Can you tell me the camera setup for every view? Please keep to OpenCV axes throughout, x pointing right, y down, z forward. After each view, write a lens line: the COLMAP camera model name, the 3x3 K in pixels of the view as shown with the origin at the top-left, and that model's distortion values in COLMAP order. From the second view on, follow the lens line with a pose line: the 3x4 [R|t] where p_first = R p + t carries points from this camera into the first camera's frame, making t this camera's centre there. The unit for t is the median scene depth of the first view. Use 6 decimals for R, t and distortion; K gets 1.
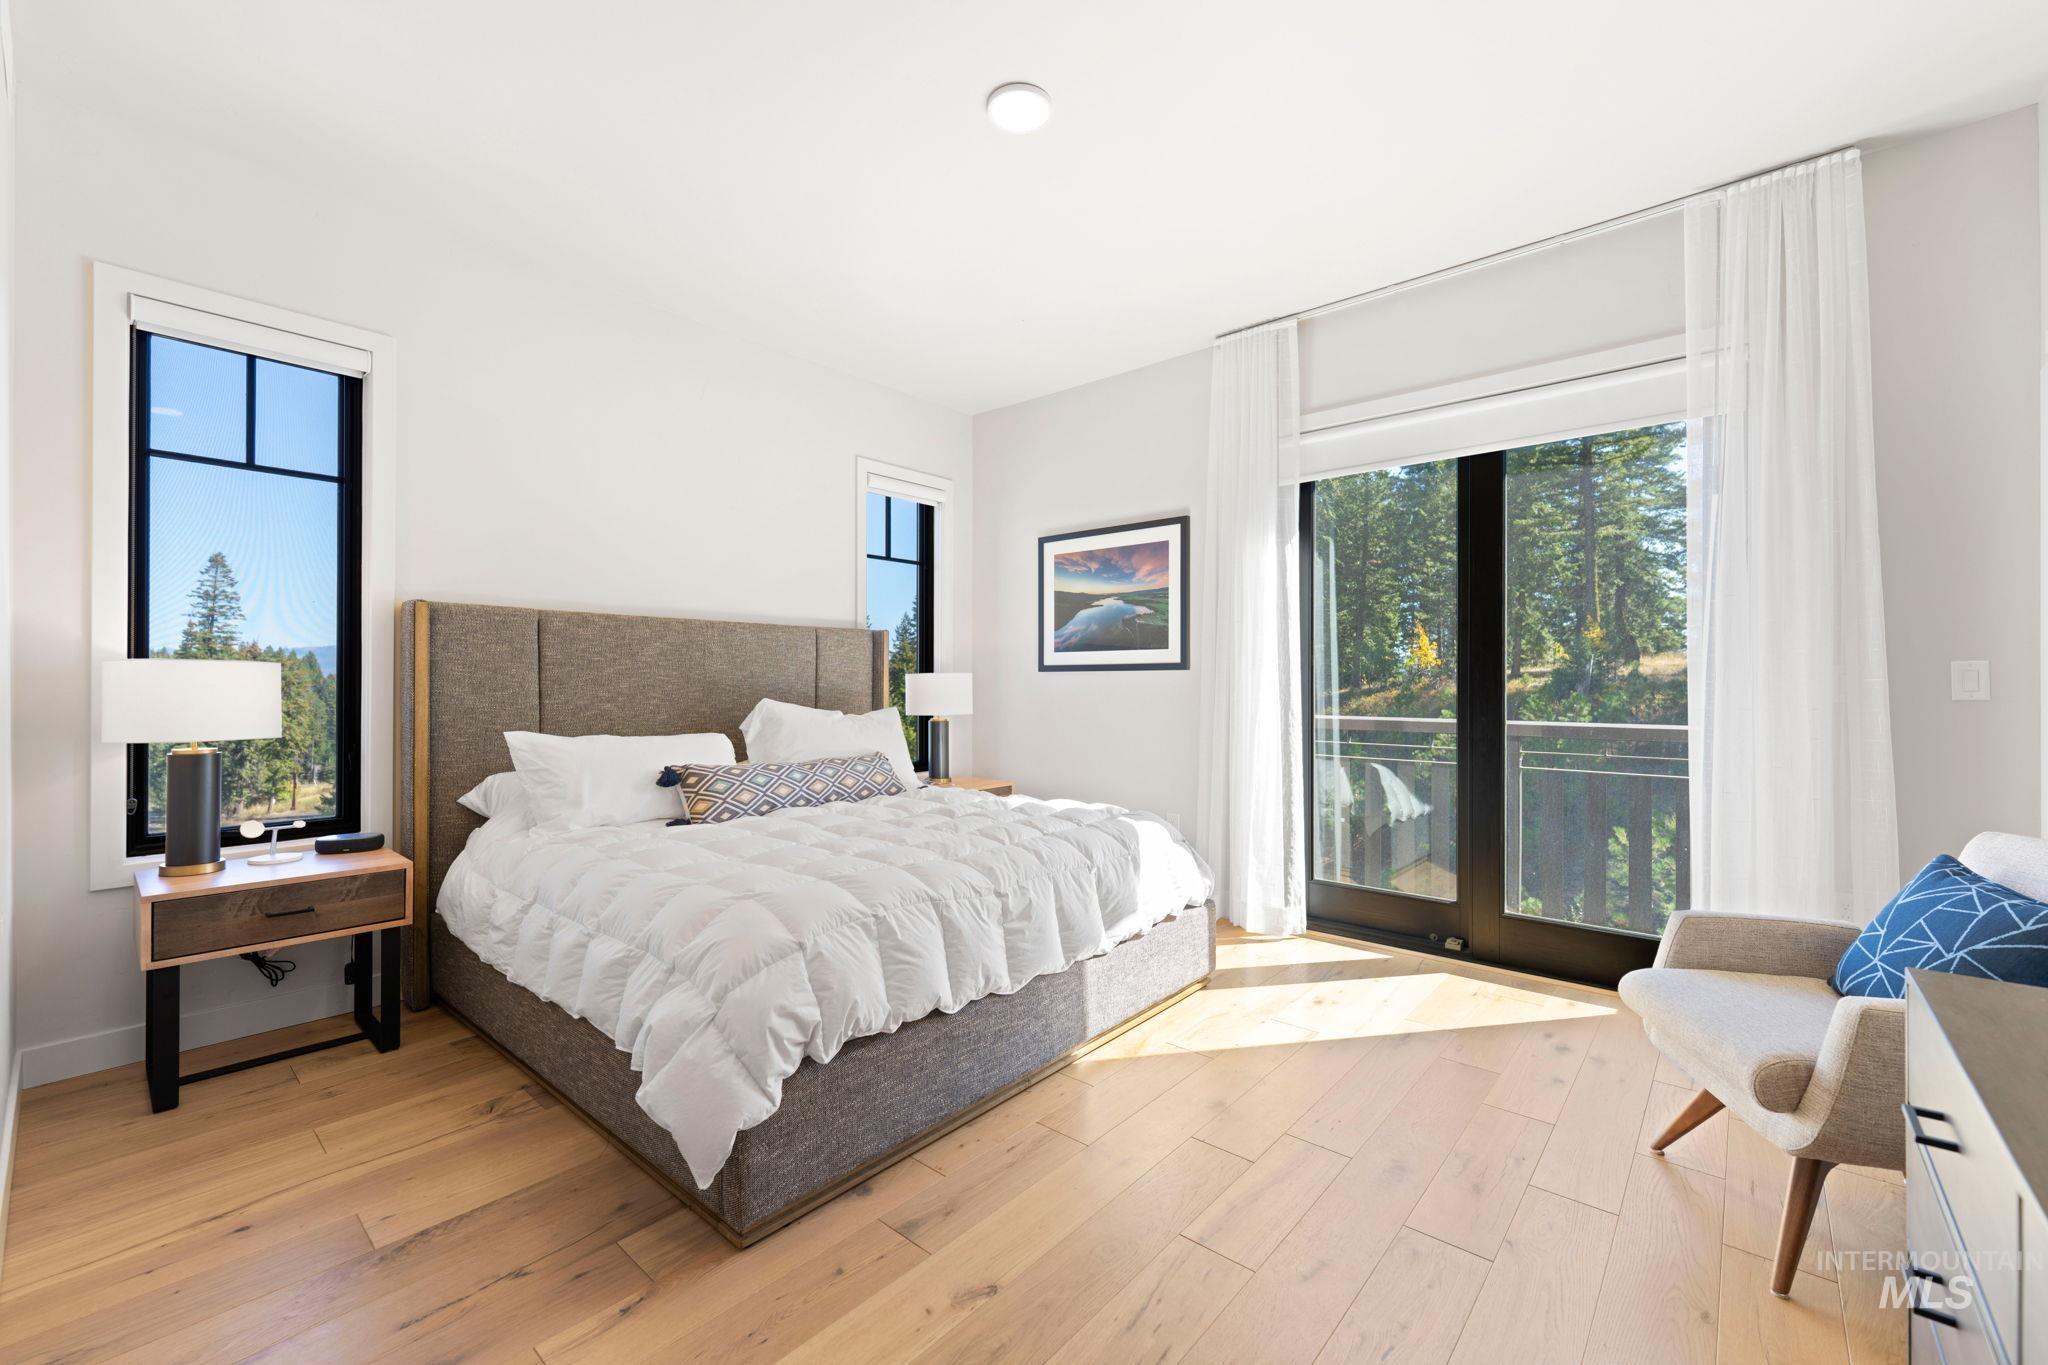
lens RADIAL K [[850.3, 0, 1016.0], [0, 850.3, 677.9], [0, 0, 1]] dist [-0.001190, -0.000423]
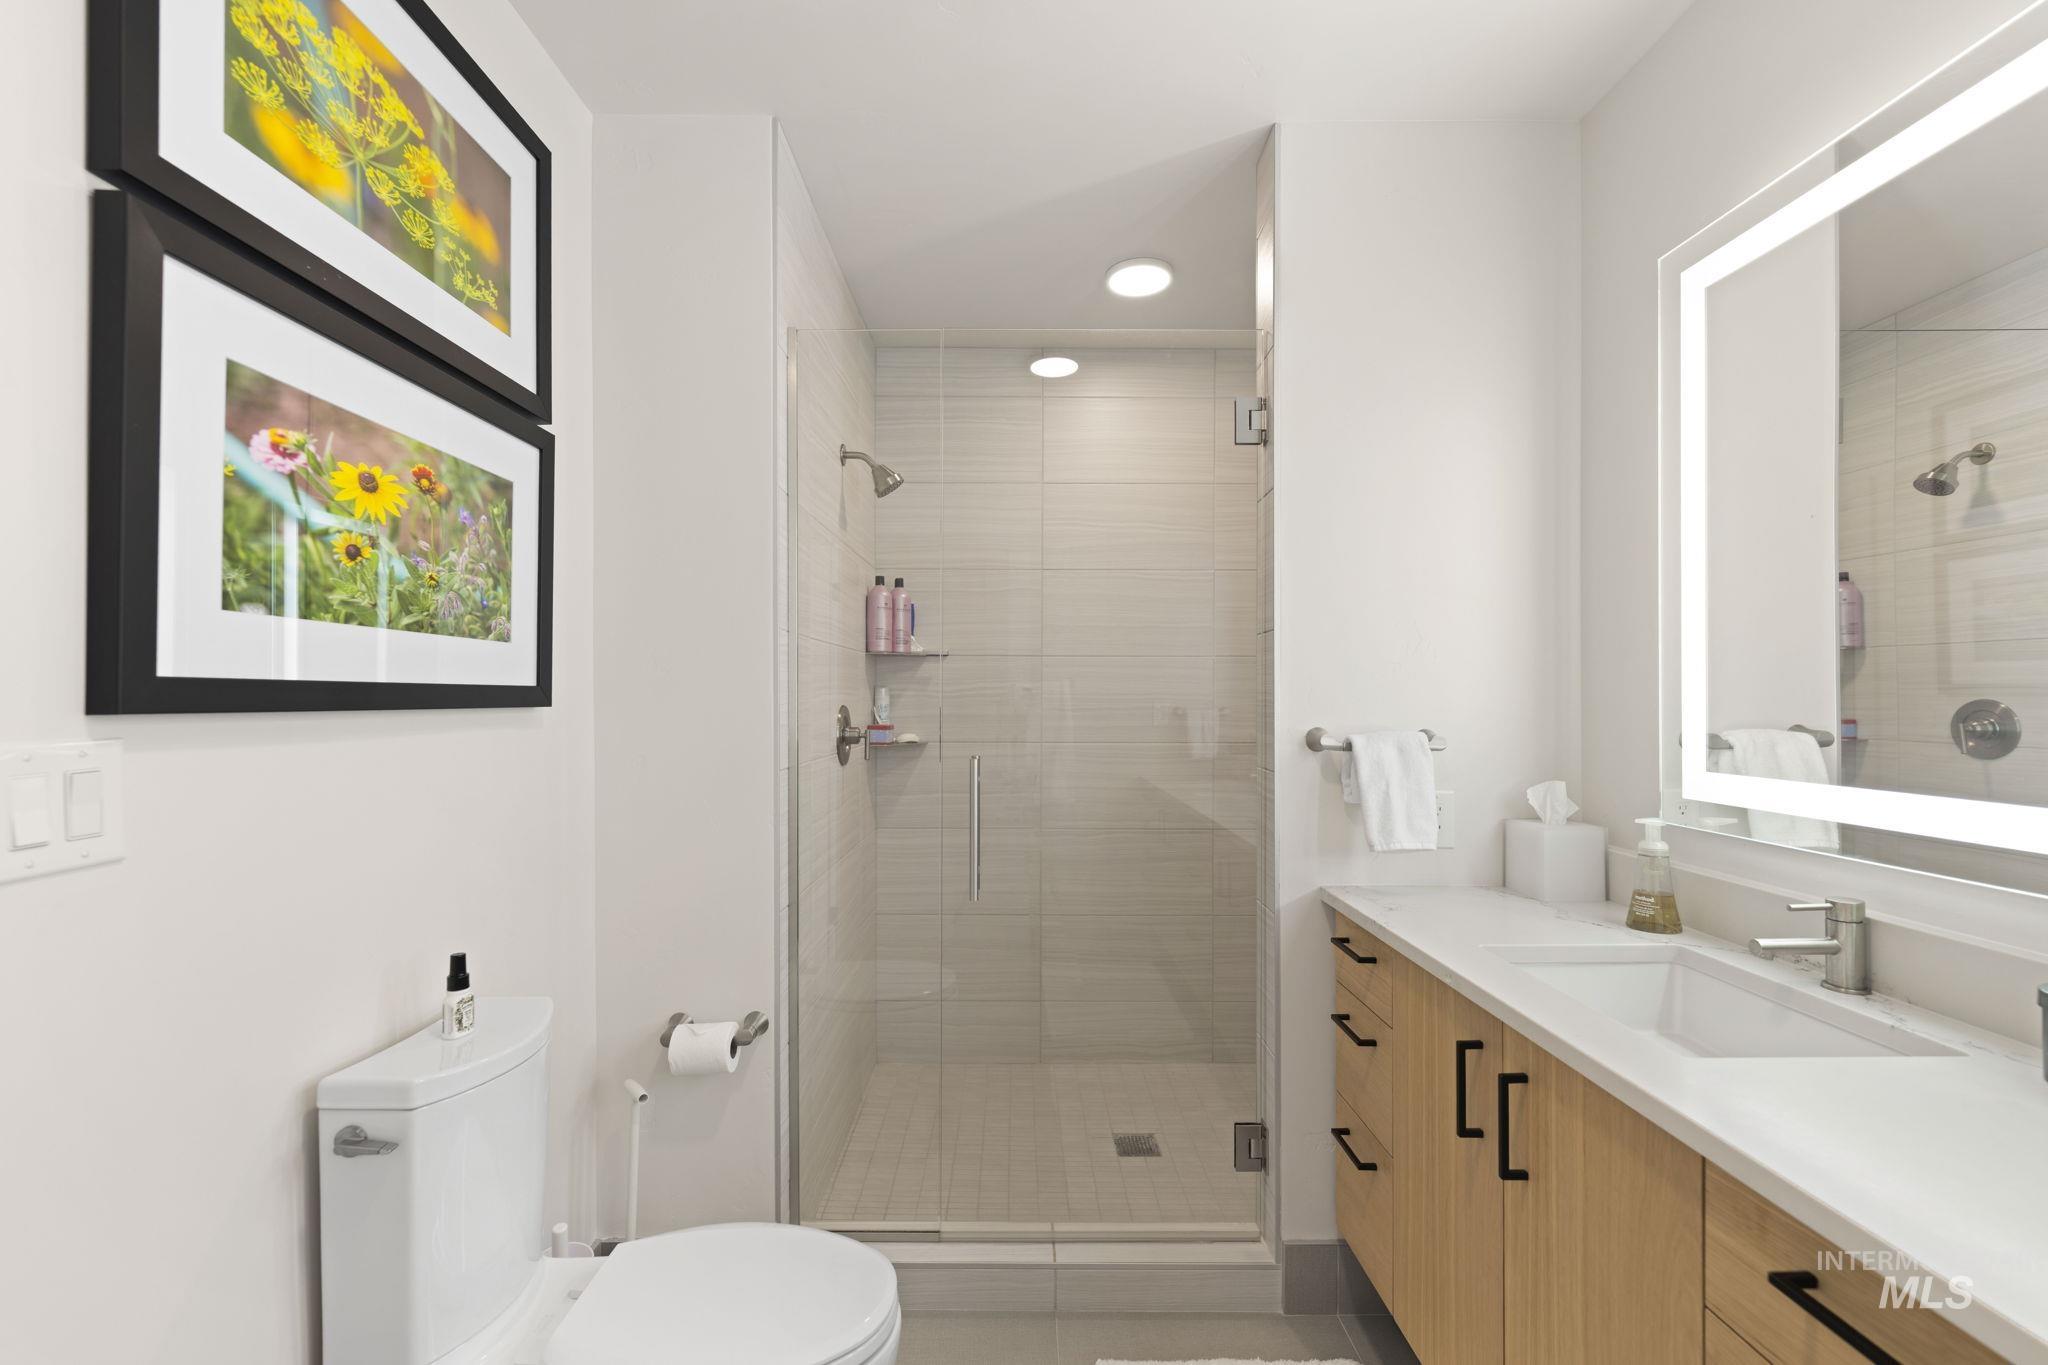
lens RADIAL K [[850.3, 0, 1016.0], [0, 850.3, 677.9], [0, 0, 1]] dist [-0.001190, -0.000423]
pose [[-0.660294, 0.016880, 0.750818, -0.280984], [-0.005150, 0.999622, -0.027003, -0.017305], [-0.750990, -0.021697, -0.659957, 1.545439]]
